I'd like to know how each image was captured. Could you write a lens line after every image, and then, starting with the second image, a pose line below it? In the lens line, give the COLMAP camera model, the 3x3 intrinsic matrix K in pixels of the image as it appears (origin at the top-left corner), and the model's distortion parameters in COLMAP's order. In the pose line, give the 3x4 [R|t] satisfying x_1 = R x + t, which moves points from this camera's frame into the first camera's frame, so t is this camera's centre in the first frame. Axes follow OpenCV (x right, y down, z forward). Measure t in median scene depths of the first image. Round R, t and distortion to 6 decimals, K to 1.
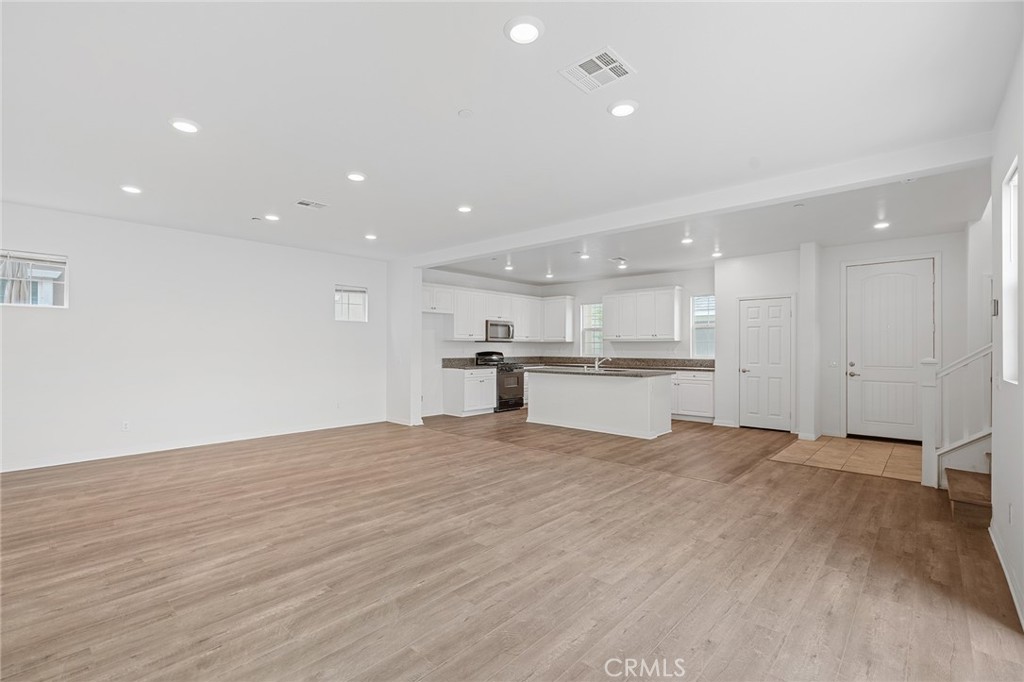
lens RADIAL K [[463.2, 0, 512.0], [0, 463.2, 348.4], [0, 0, 1]] dist [-0.002855, 0.000053]
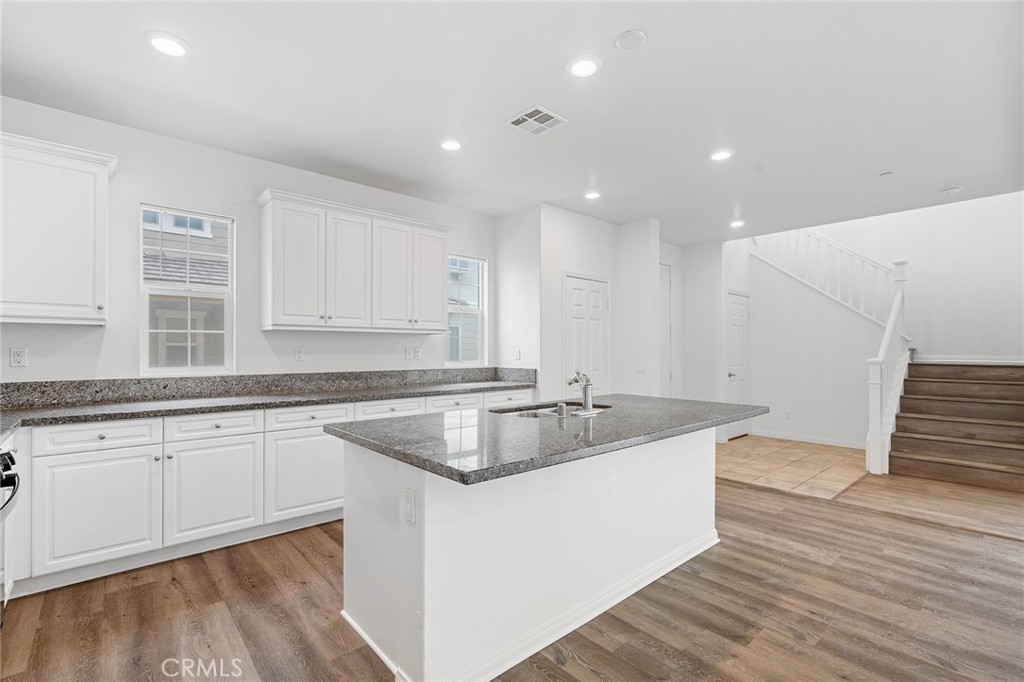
lens RADIAL K [[461.5, 0, 512.8], [0, 461.5, 344.8], [0, 0, 1]] dist [0.001523, 0.000373]
pose [[0.114707, 0.008912, 0.993359, -0.170662], [-0.000654, 0.999960, -0.008895, -0.000148], [-0.993399, 0.000370, 0.114708, 1.006074]]
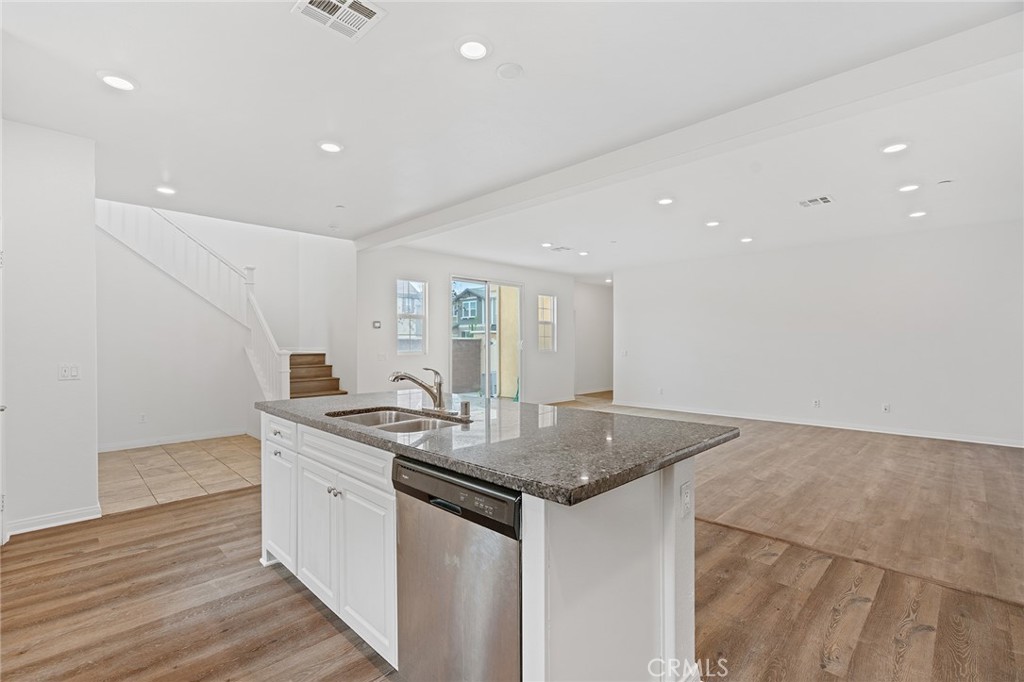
lens RADIAL K [[454.7, 0, 506.7], [0, 454.7, 349.5], [0, 0, 1]] dist [0.001625, 0.000020]
pose [[-0.998229, -0.002248, 0.059452, 0.116955], [-0.001503, 0.999920, 0.012568, 0.000842], [-0.059476, 0.012456, -0.998152, 1.298854]]
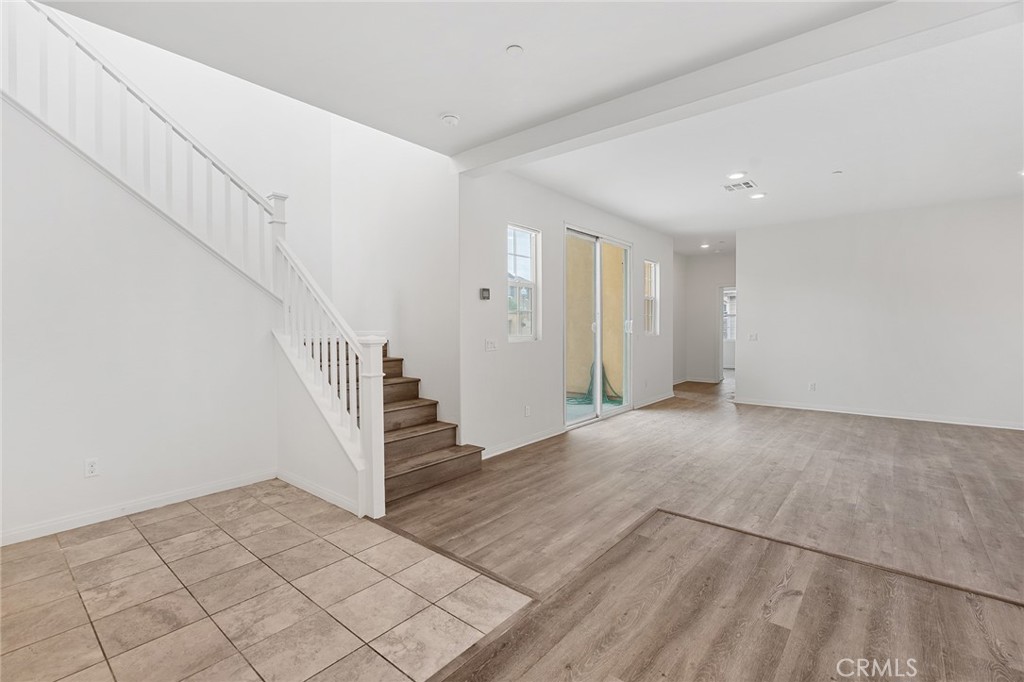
lens RADIAL K [[457.0, 0, 508.7], [0, 457.0, 339.2], [0, 0, 1]] dist [-0.000672, 0.000058]
pose [[-0.999515, 0.002710, -0.031030, 0.415906], [0.001814, 0.999581, 0.028887, 0.002889], [0.031096, 0.028817, -0.999101, 0.984606]]
